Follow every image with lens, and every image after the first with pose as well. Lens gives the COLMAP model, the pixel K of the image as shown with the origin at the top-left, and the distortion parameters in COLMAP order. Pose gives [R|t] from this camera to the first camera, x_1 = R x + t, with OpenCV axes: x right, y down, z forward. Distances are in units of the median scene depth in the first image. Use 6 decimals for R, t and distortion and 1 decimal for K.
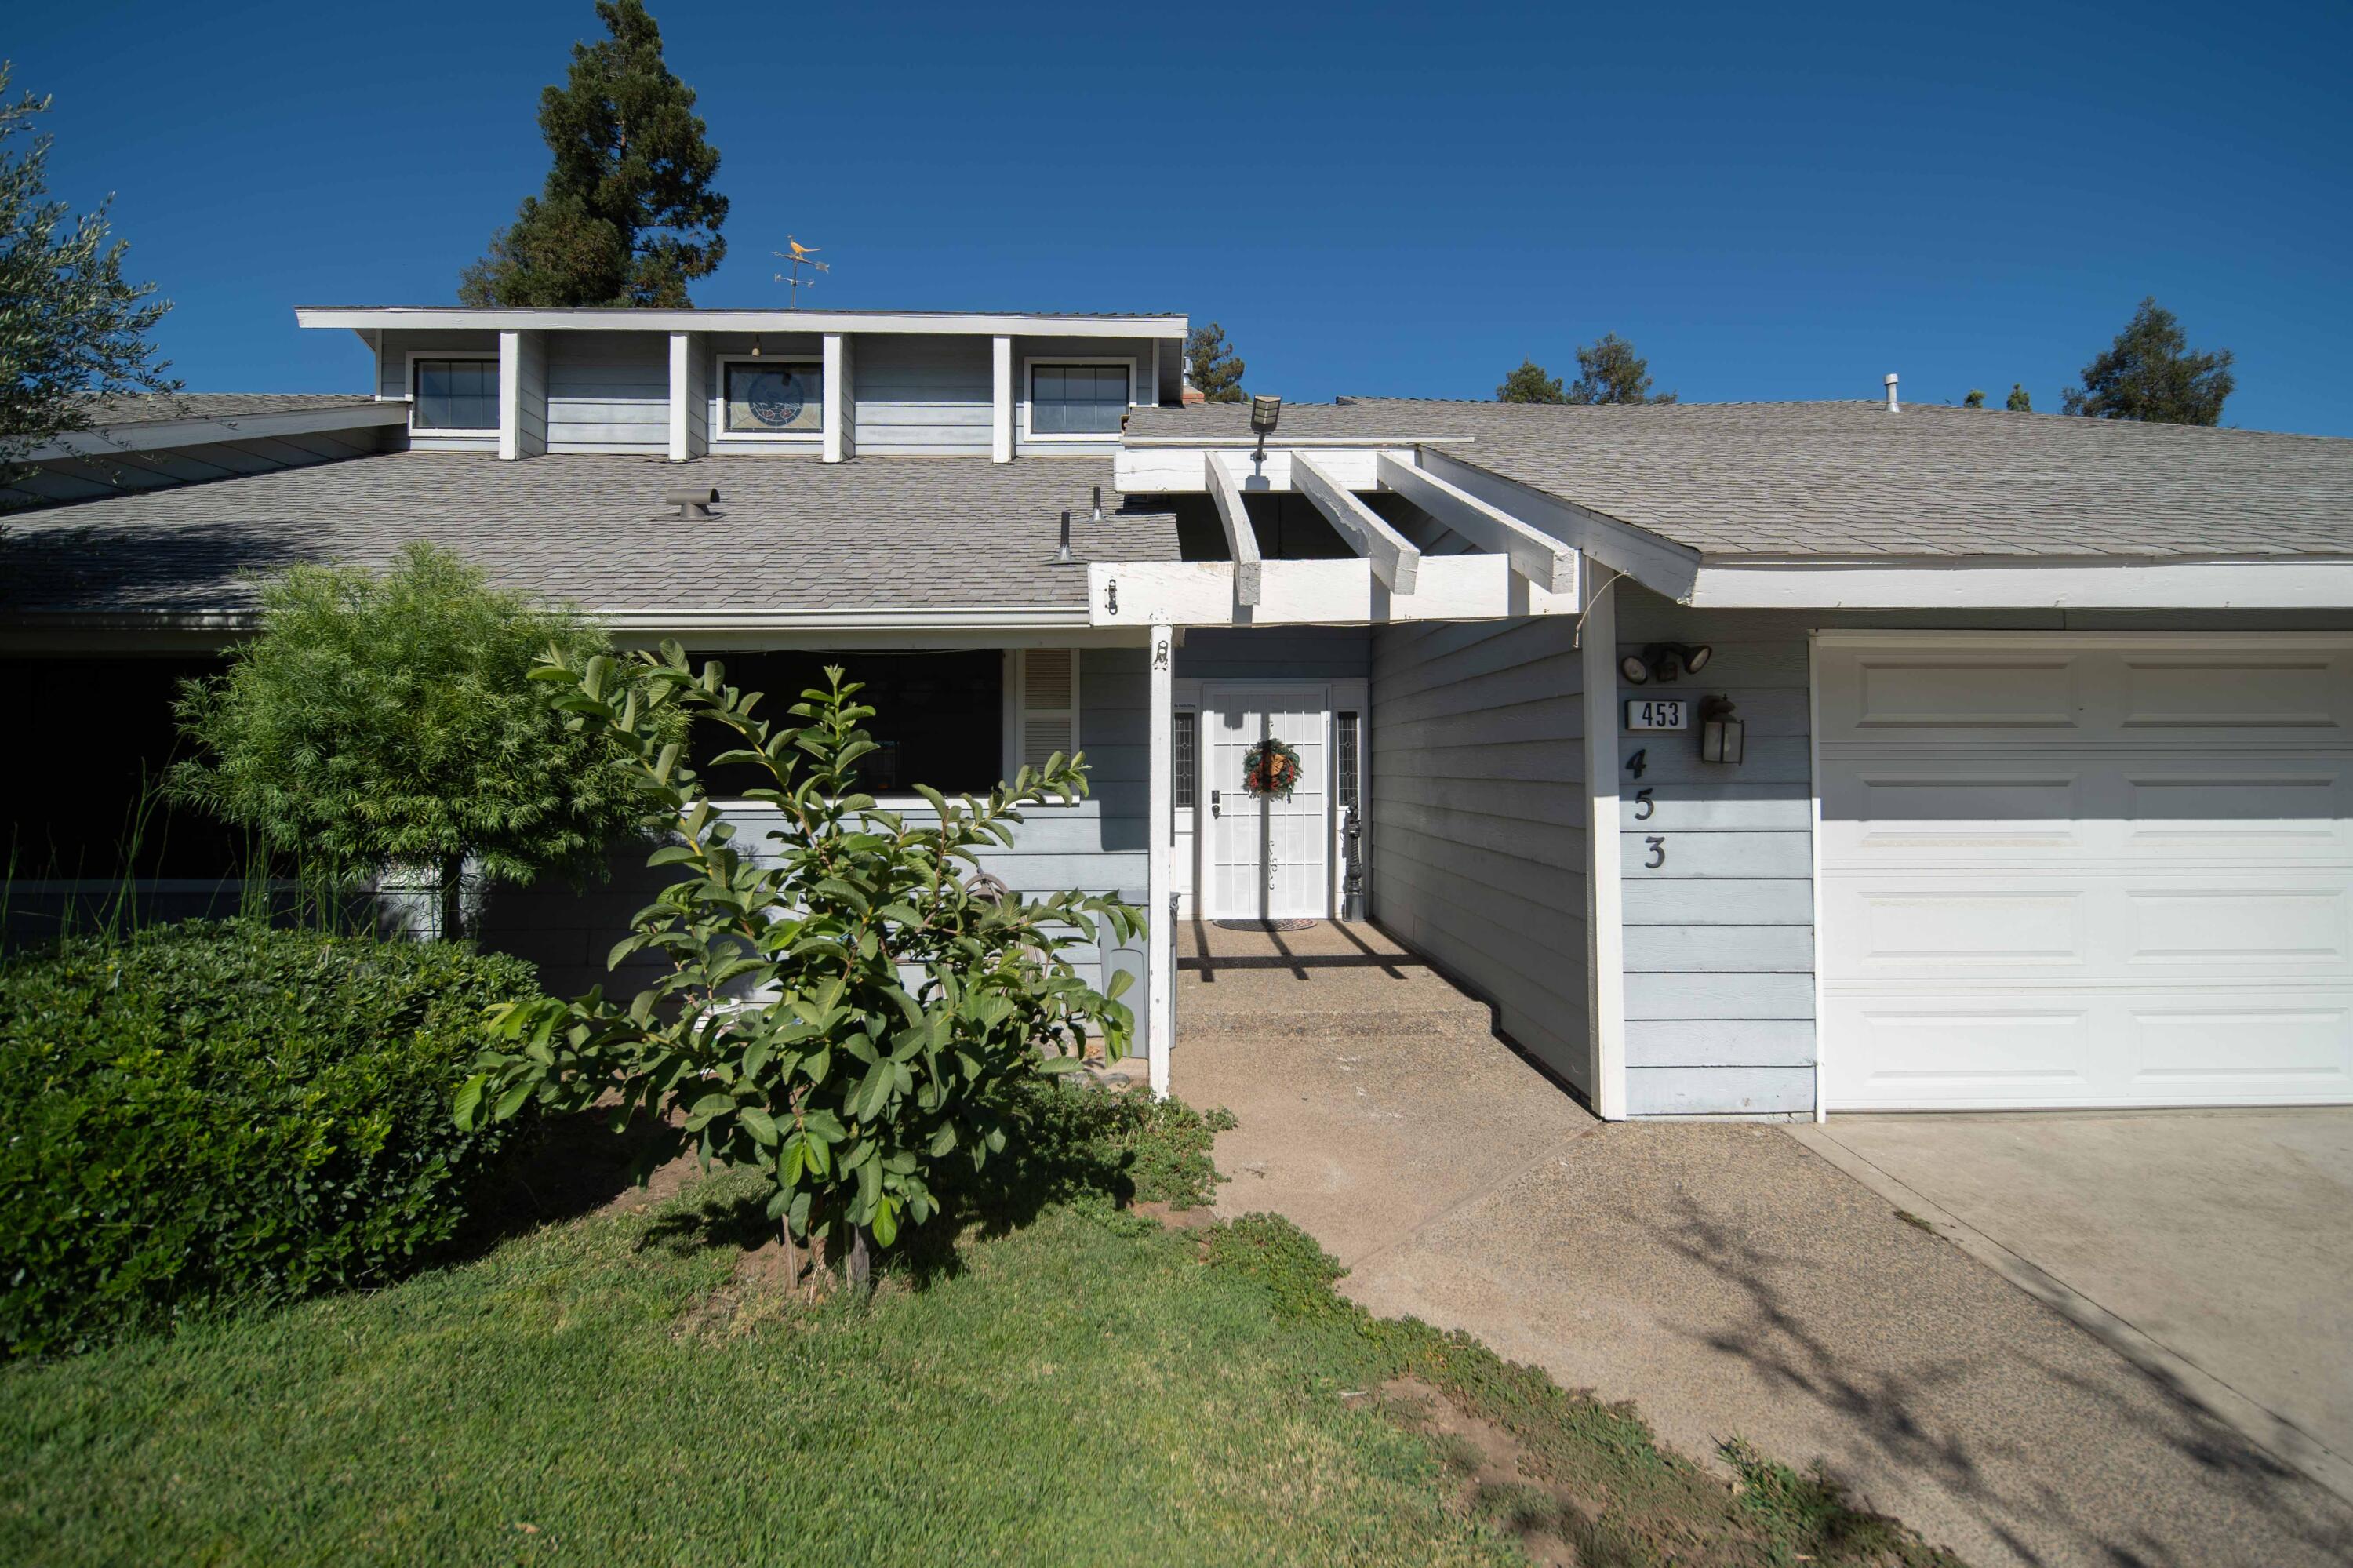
lens RADIAL K [[1015.2, 0, 1174.6], [0, 1015.2, 737.5], [0, 0, 1]] dist [-0.000581, -0.000505]
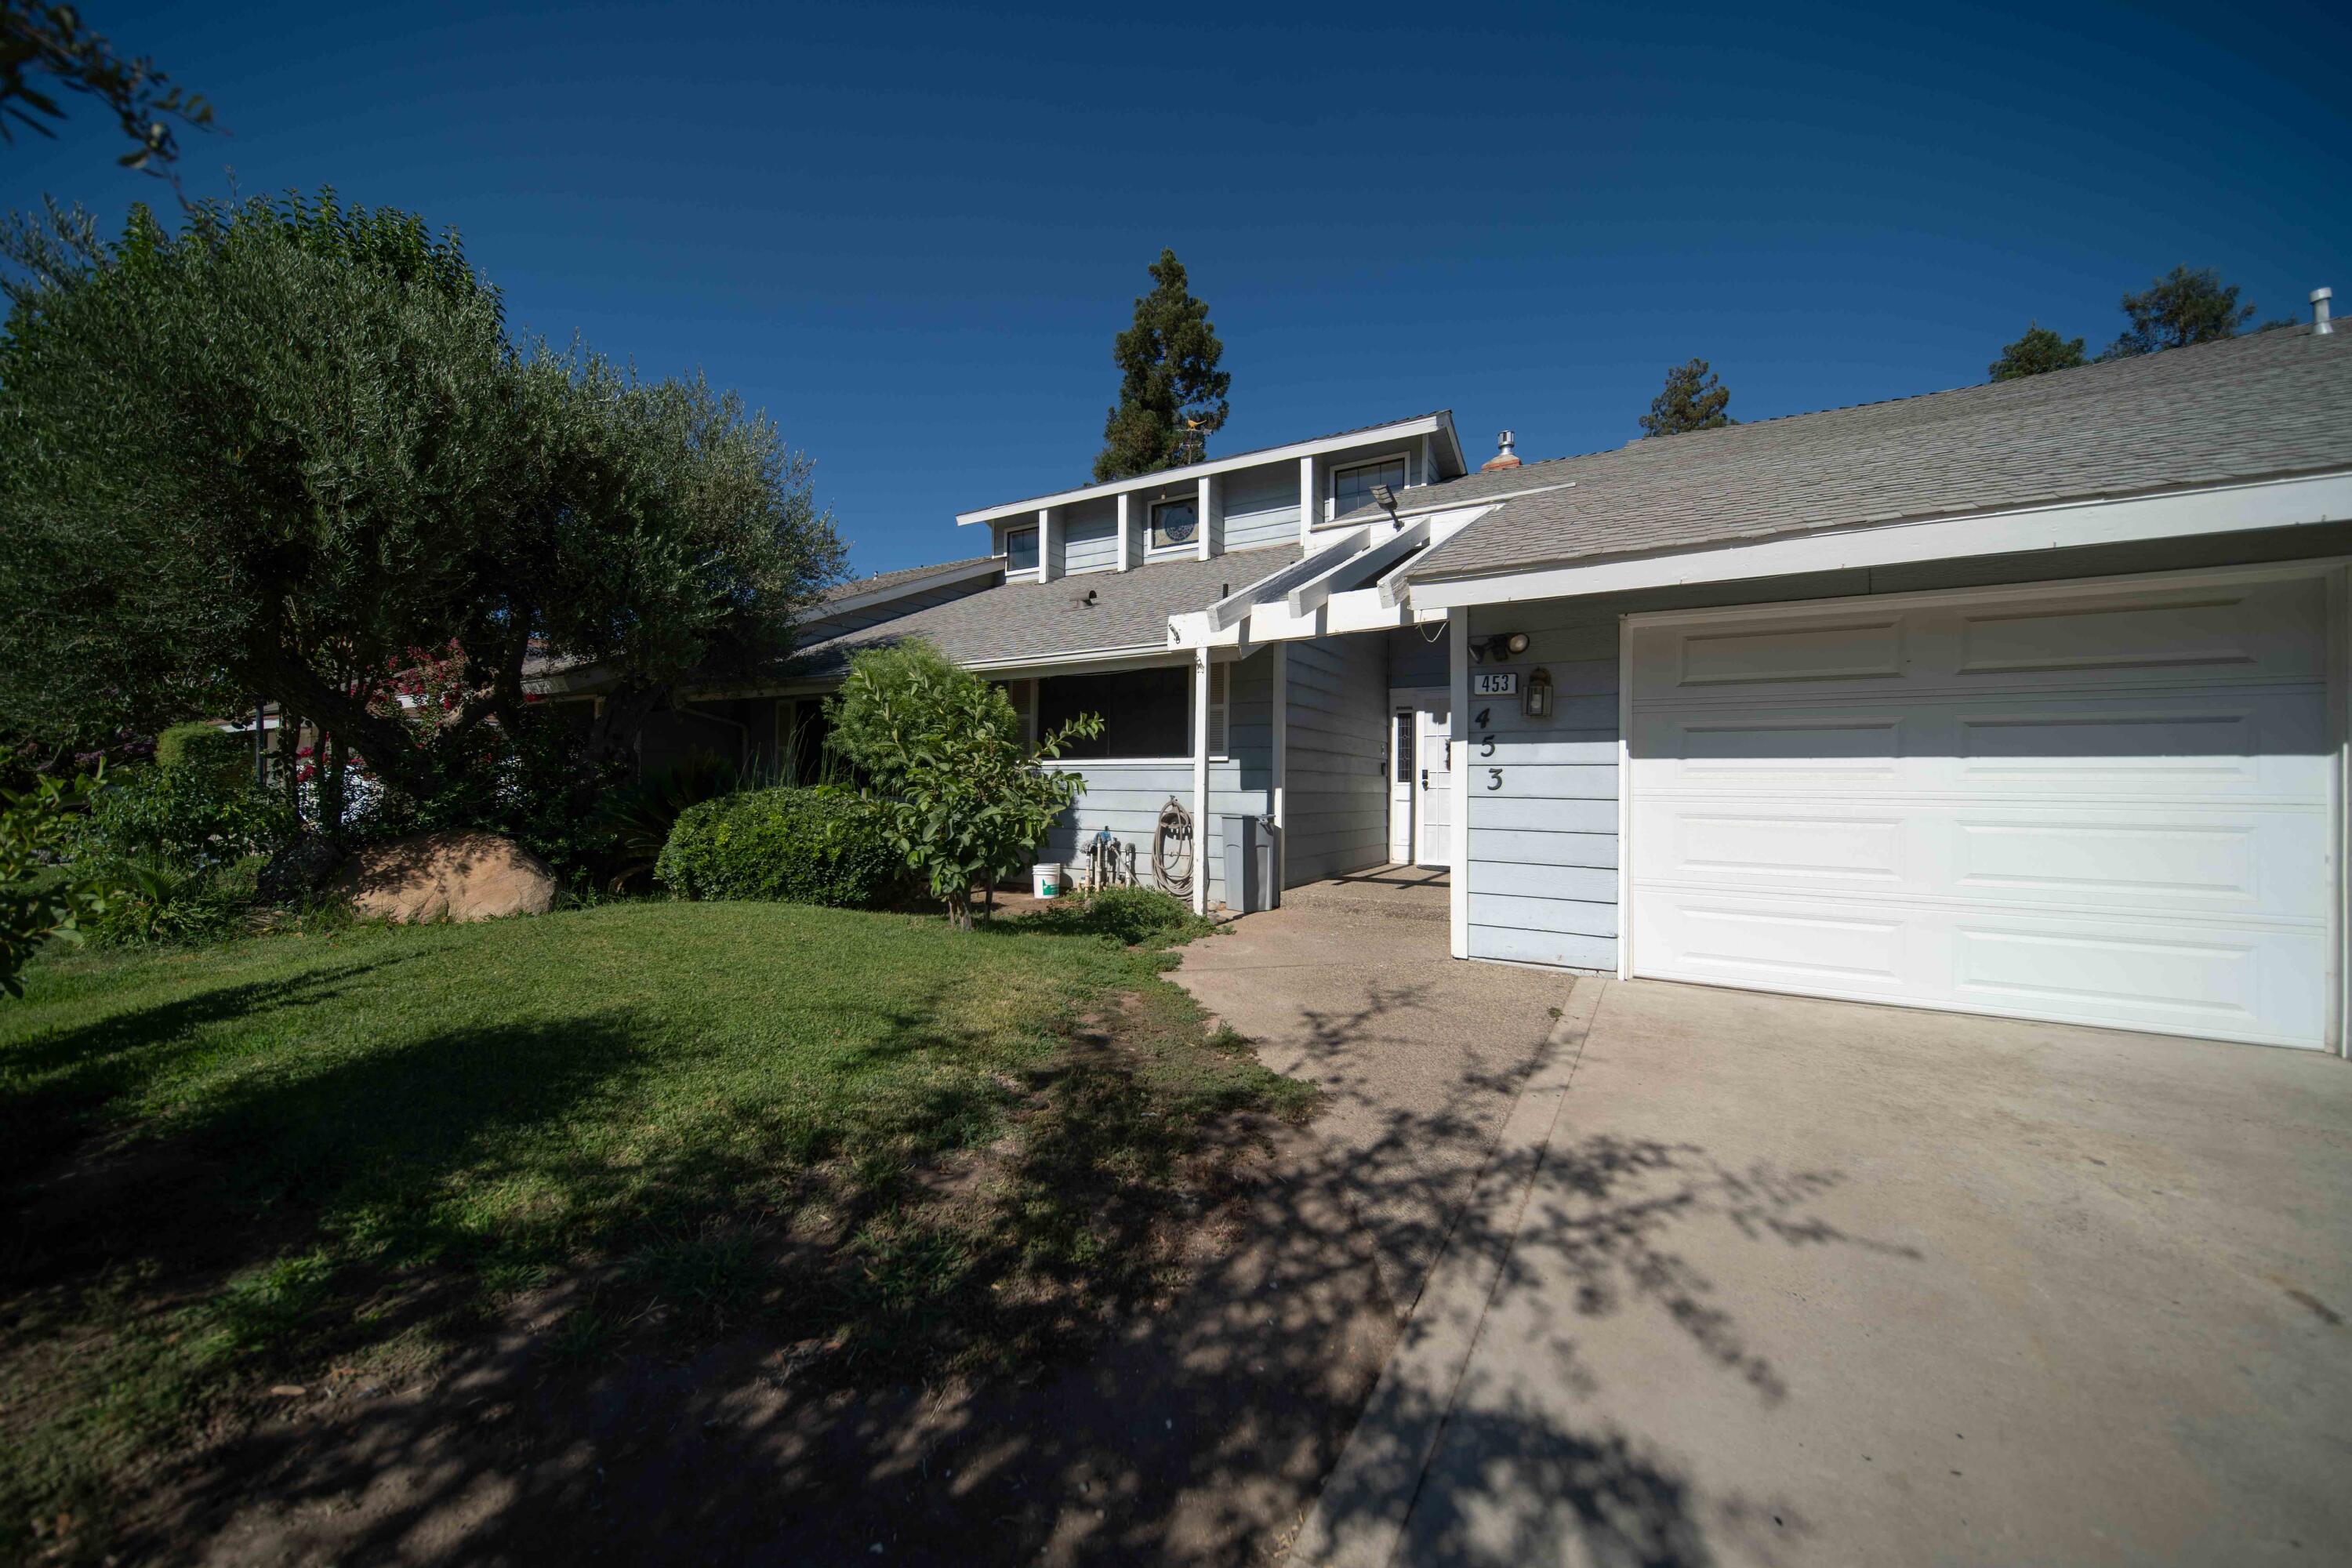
lens RADIAL K [[846.5, 0, 1177.1], [0, 846.5, 777.8], [0, 0, 1]] dist [-0.000584, -0.000596]
pose [[0.846001, 0.006776, -0.533138, 0.320425], [0.001359, 0.999889, 0.014866, 0.040409], [0.533180, -0.013301, 0.845898, -0.116312]]
